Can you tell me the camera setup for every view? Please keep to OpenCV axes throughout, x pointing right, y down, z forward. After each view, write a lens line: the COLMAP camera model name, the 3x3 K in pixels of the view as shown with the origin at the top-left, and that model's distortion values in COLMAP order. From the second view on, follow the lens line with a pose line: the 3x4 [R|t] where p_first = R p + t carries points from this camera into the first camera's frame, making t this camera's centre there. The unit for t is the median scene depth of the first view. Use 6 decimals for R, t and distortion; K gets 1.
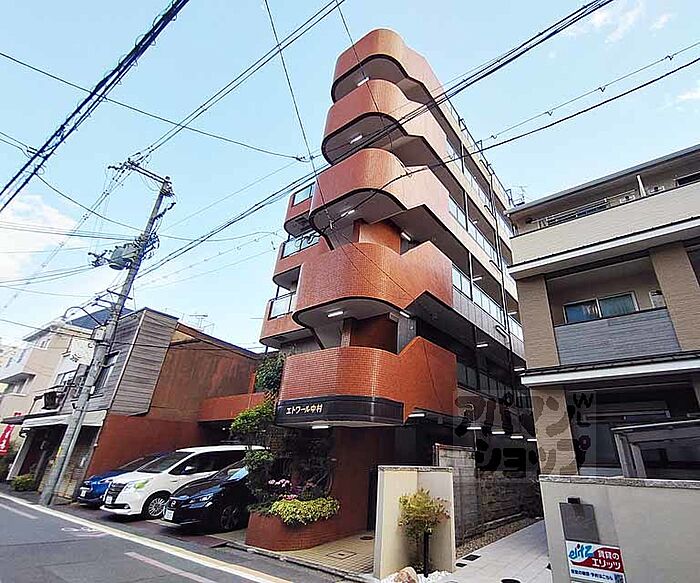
lens RADIAL K [[353.4, 0, 391.2], [0, 353.4, 289.1], [0, 0, 1]] dist [0.002056, -0.000679]
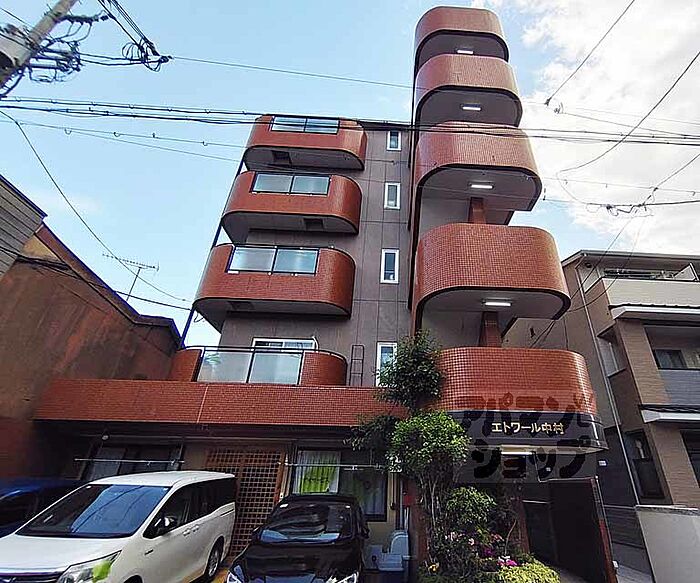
lens RADIAL K [[353.4, 0, 391.2], [0, 353.4, 289.1], [0, 0, 1]] dist [0.002056, -0.000679]
pose [[0.790109, 0.286417, 0.541935, -0.759505], [-0.264707, 0.956861, -0.119781, 0.192398], [-0.552863, -0.048814, 0.831841, 0.479360]]
